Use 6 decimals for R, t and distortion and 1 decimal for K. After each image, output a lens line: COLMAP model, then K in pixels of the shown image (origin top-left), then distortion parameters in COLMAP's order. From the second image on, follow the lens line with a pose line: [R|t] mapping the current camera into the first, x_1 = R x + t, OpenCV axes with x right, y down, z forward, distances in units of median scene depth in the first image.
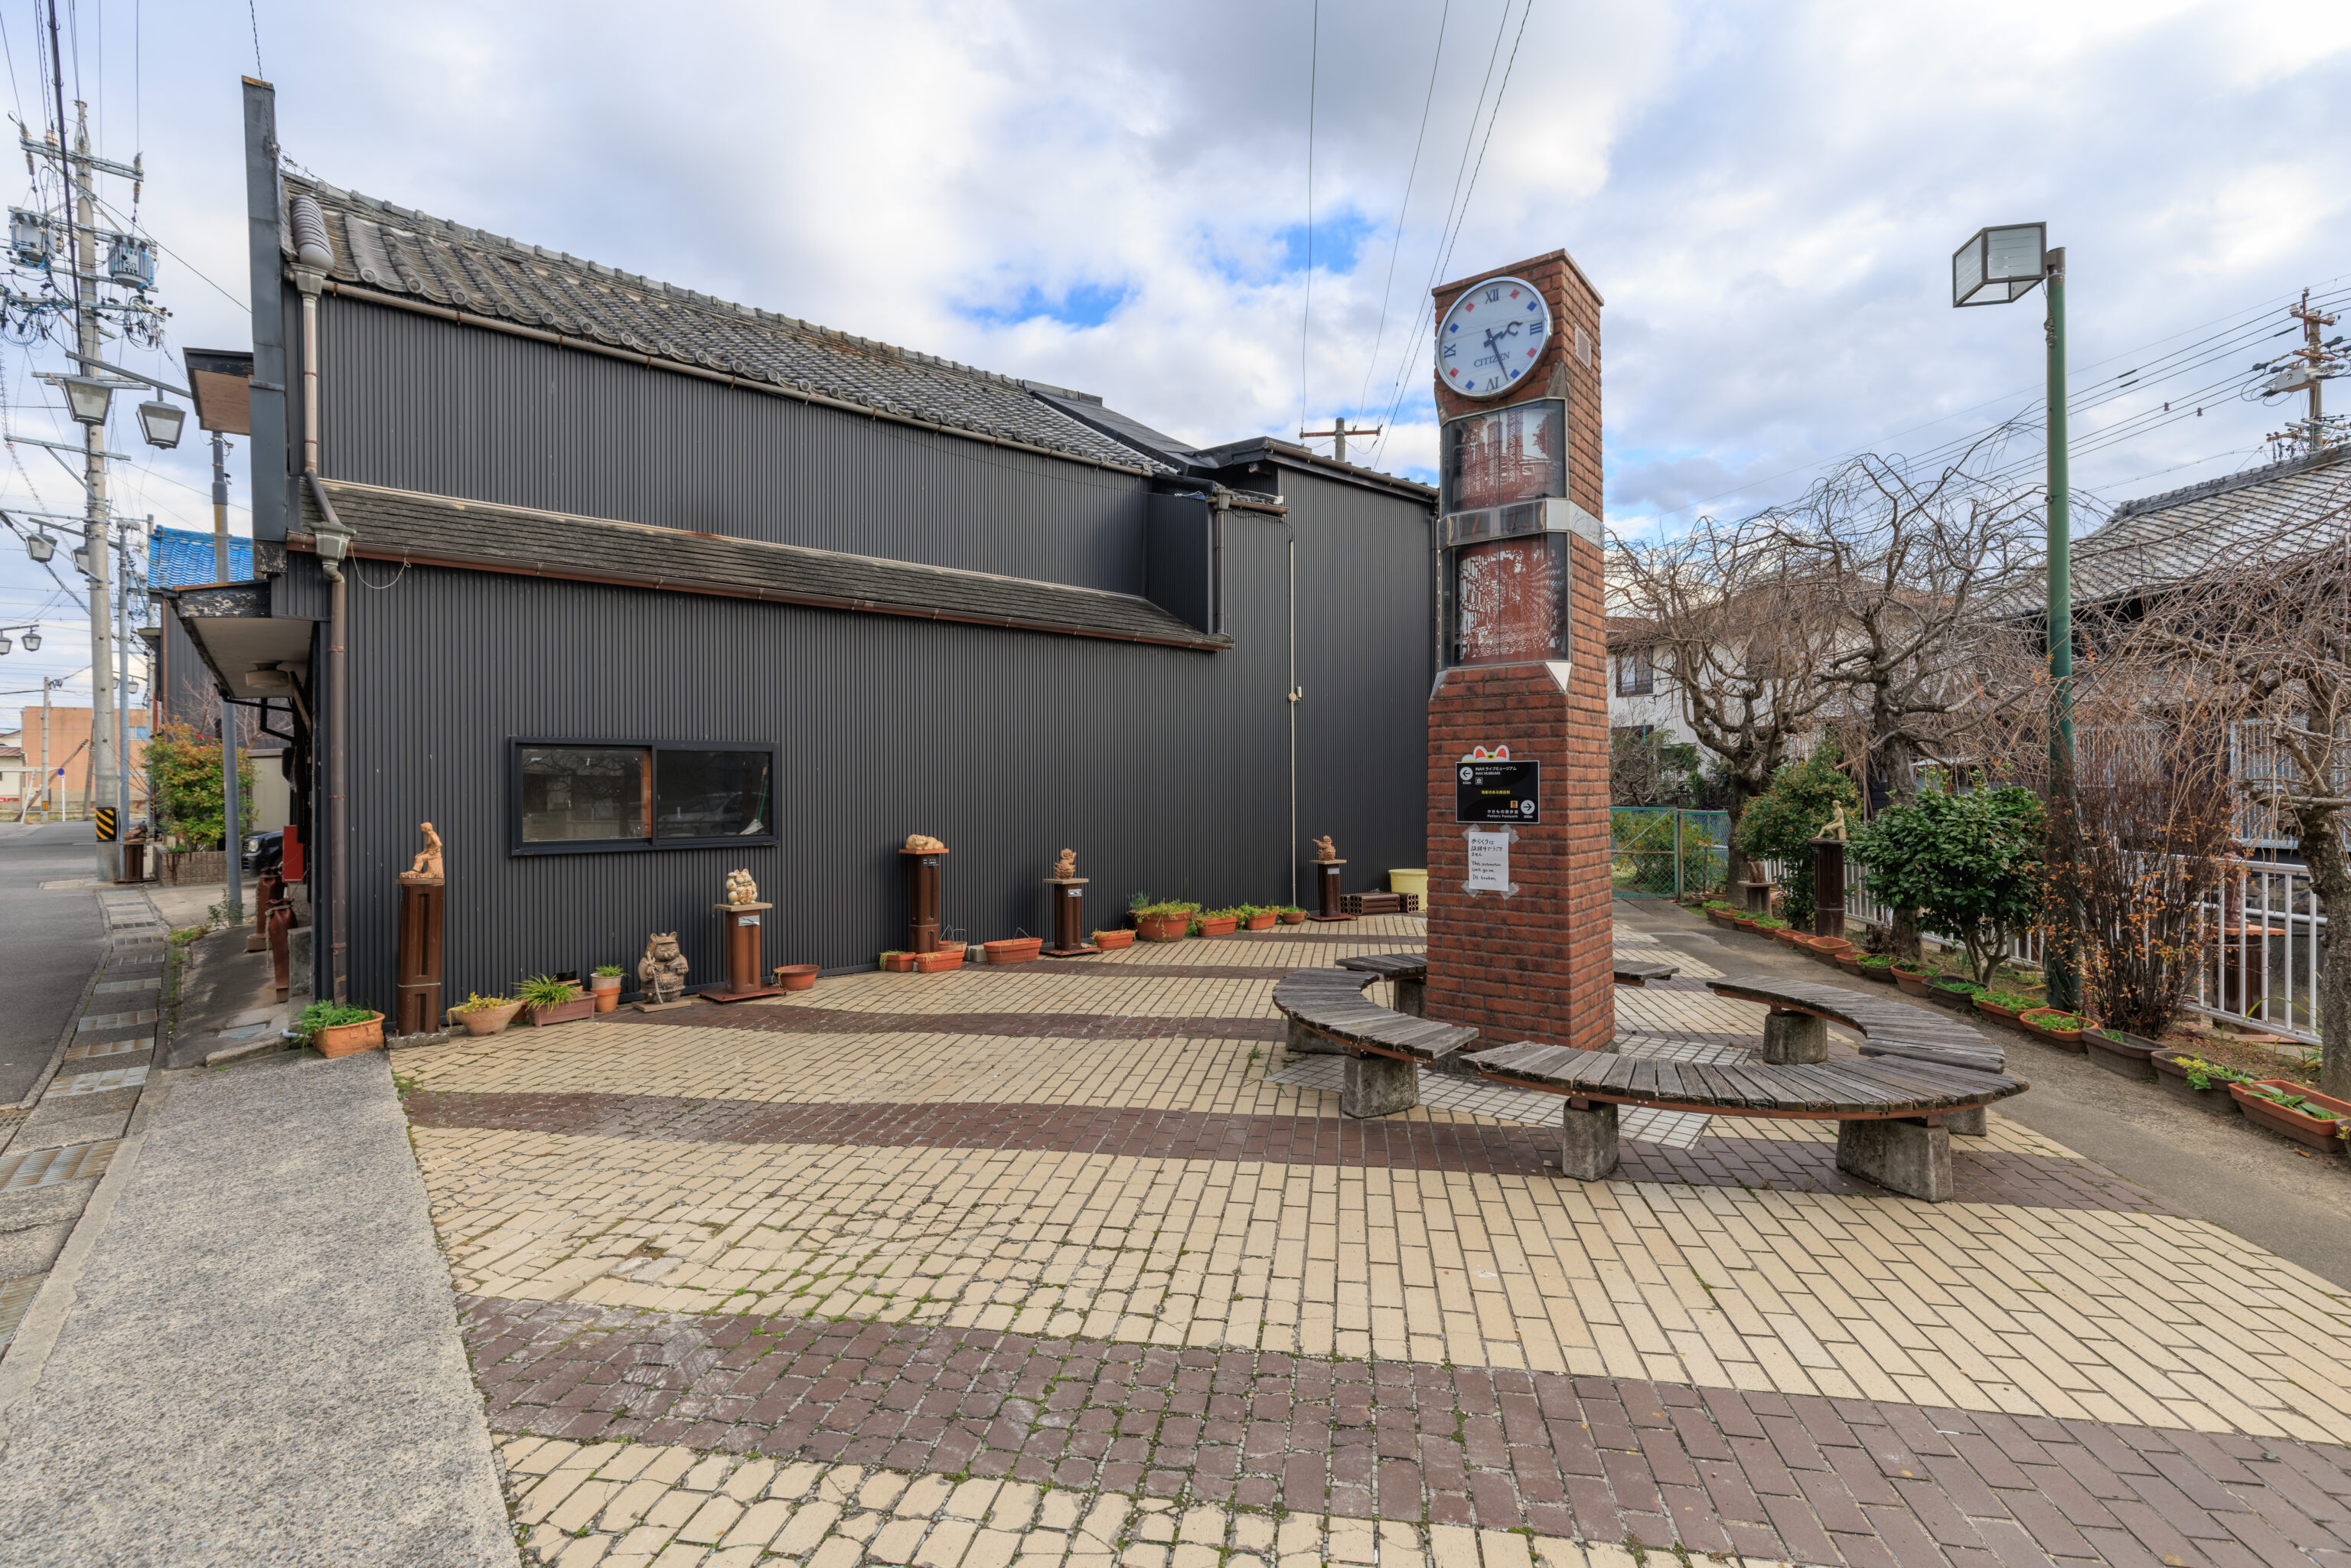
lens RADIAL K [[1055.4, 0, 1181.2], [0, 1055.4, 782.8], [0, 0, 1]] dist [0.004746, -0.000113]
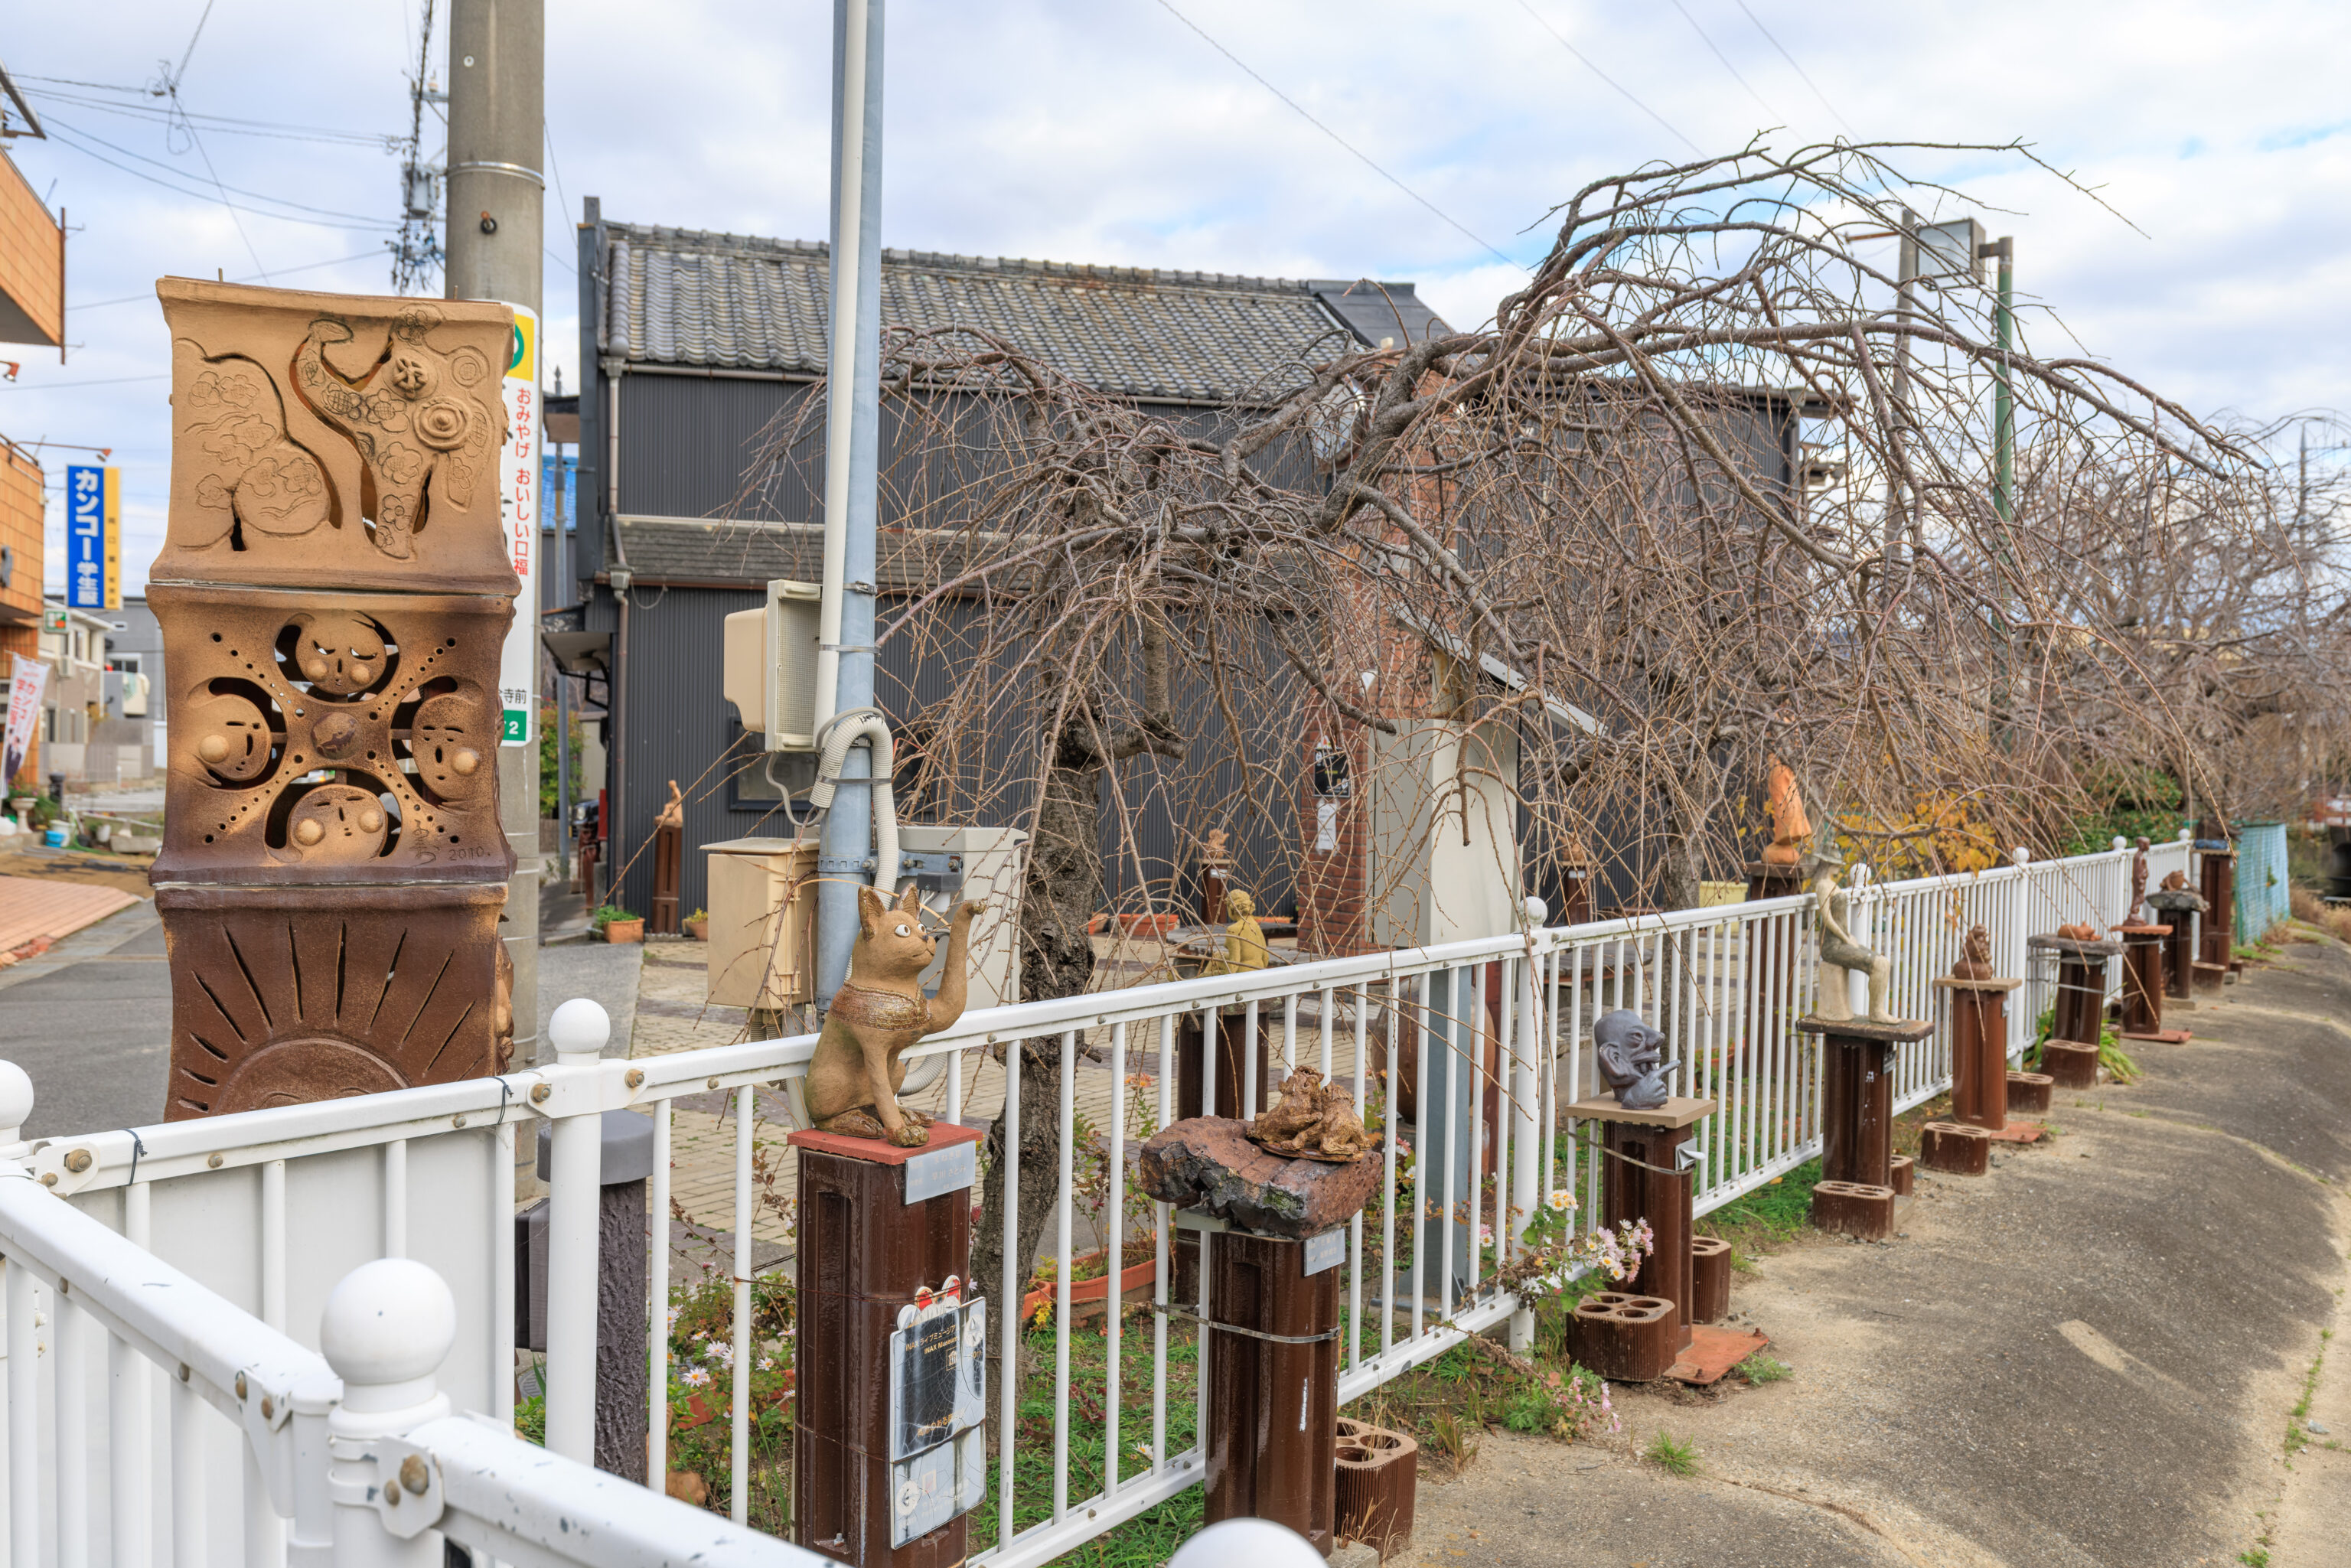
lens RADIAL K [[2005.6, 0, 1183.5], [0, 2005.6, 791.2], [0, 0, 1]] dist [-0.005900, -0.002865]
pose [[0.907668, 0.025213, -0.418931, 0.858177], [-0.020209, 0.999662, 0.016379, -0.004010], [0.419202, -0.006400, 0.907870, -0.947679]]
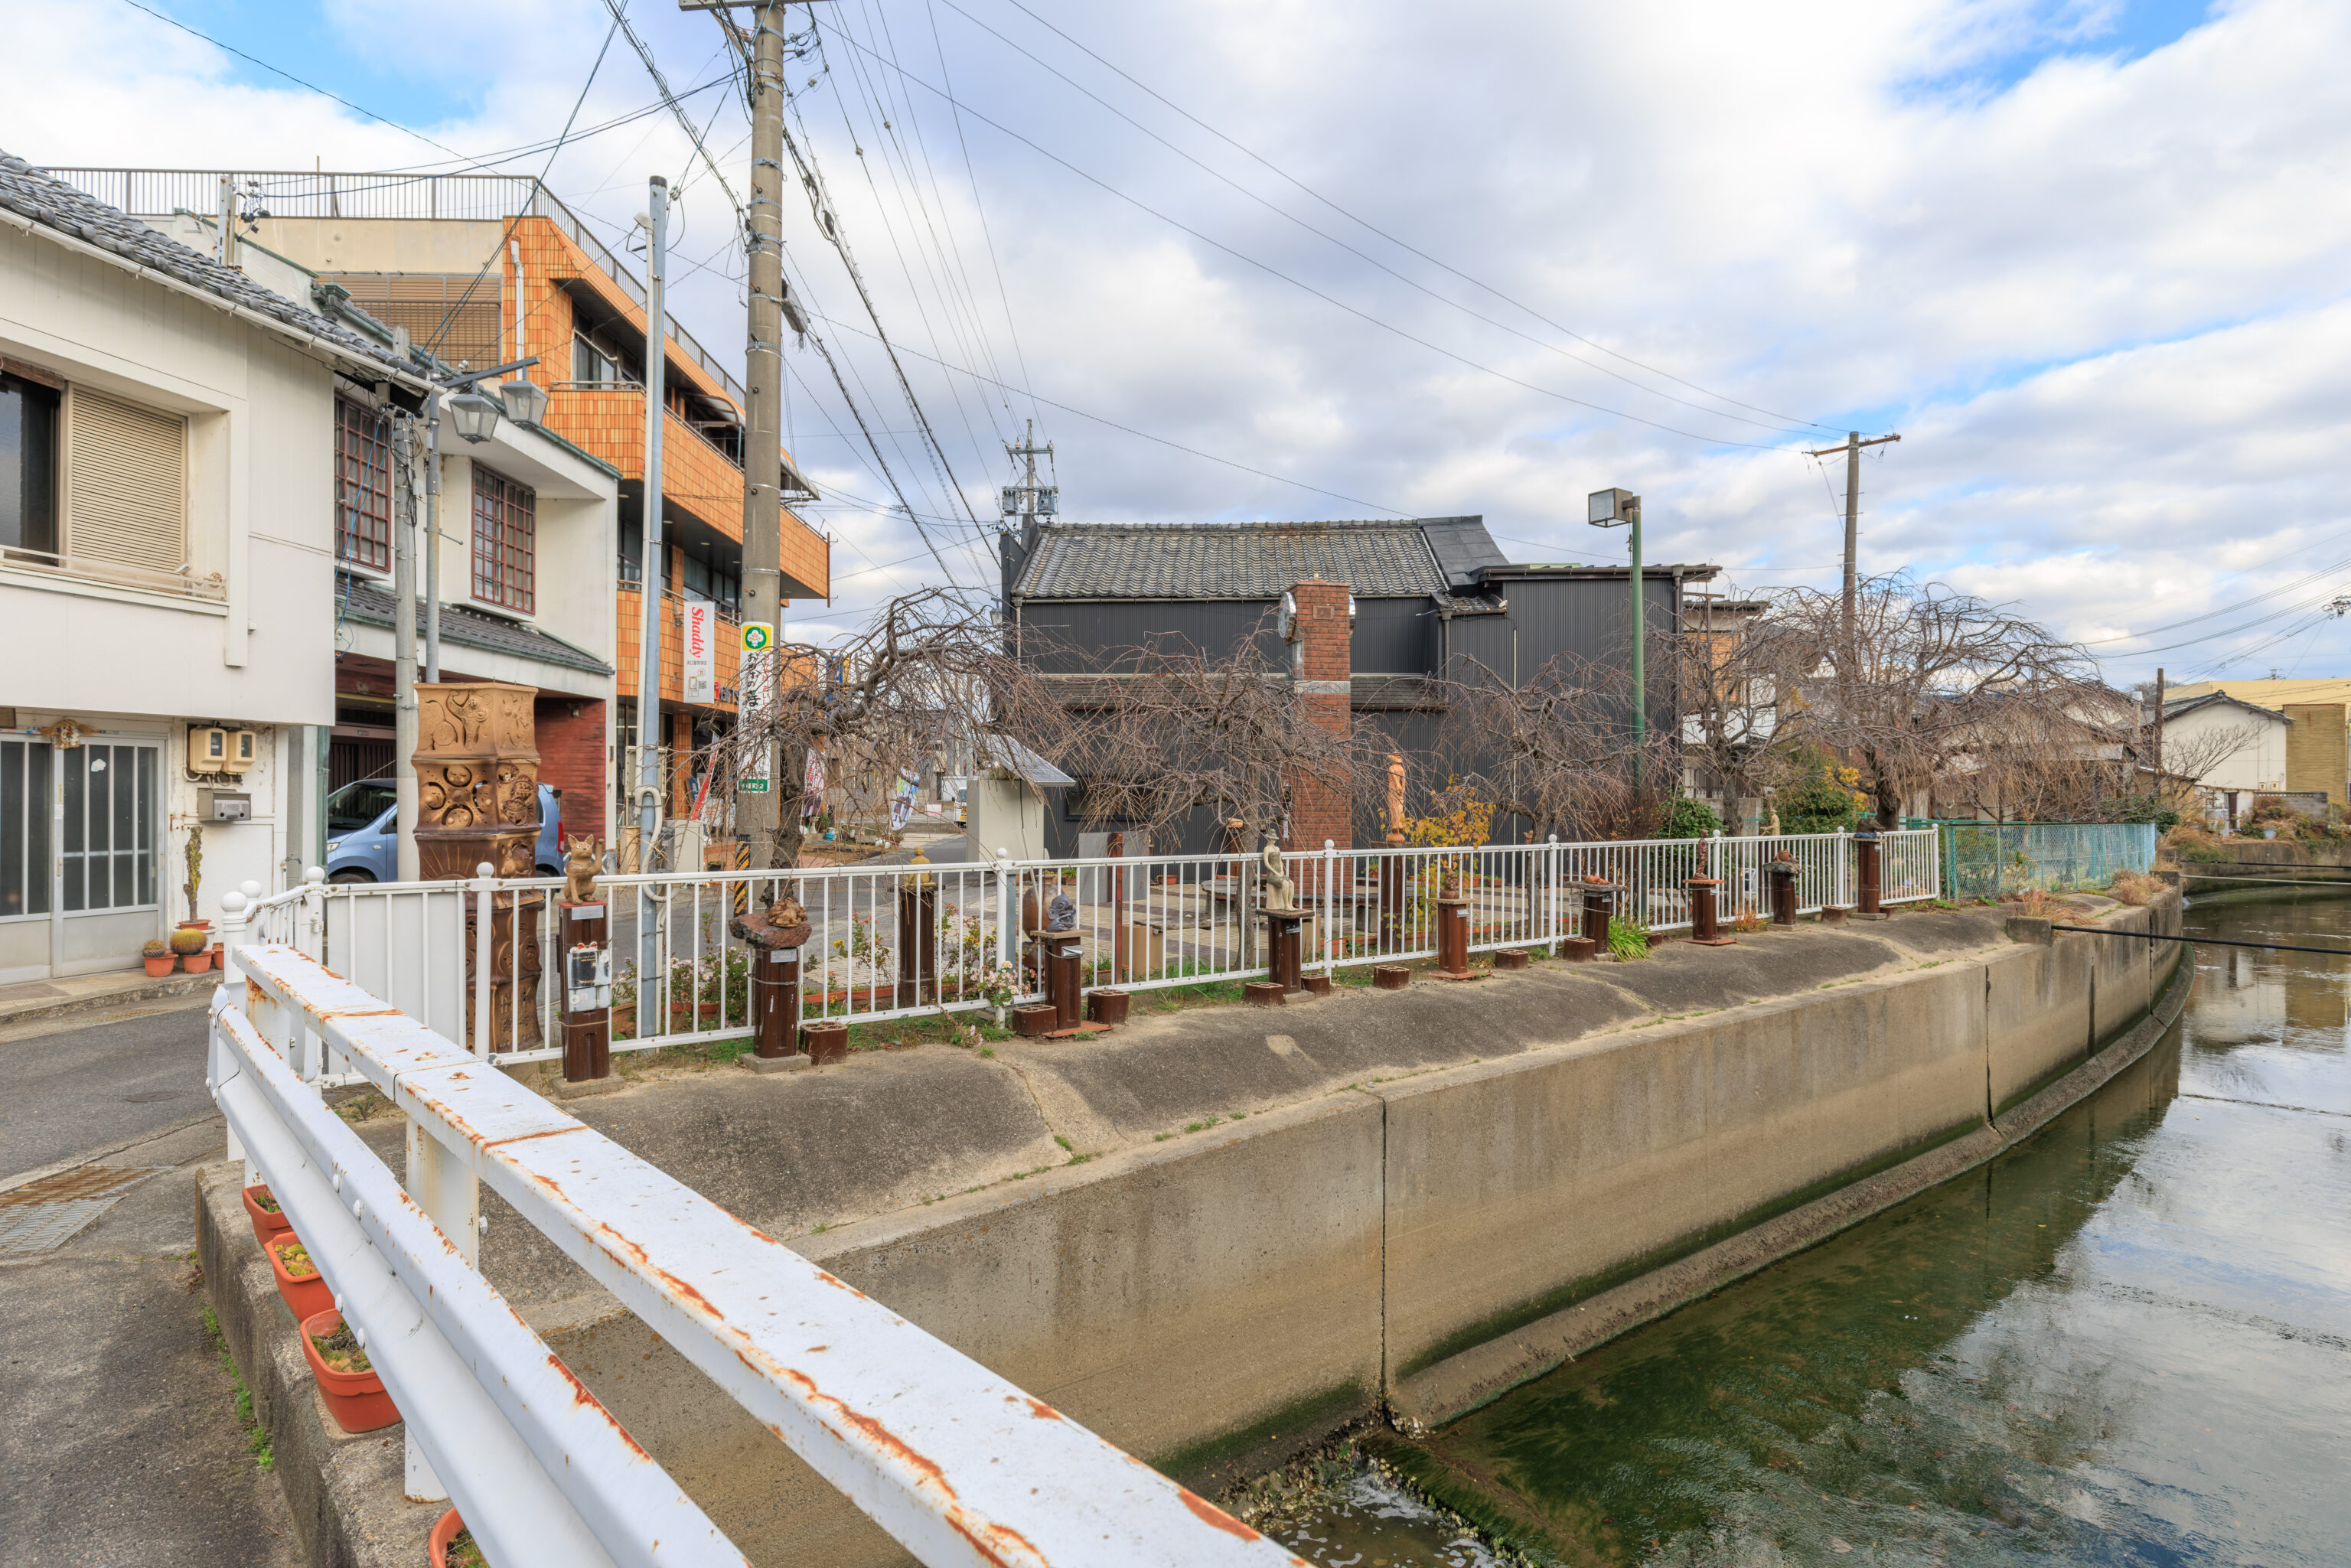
lens RADIAL K [[1237.3, 0, 1162.7], [0, 1237.3, 783.4], [0, 0, 1]] dist [0.002593, 0.000171]
pose [[0.719227, 0.003568, -0.694766, 1.577494], [-0.005818, 0.999983, -0.000888, -0.016919], [0.694751, 0.004681, 0.719235, -0.966589]]
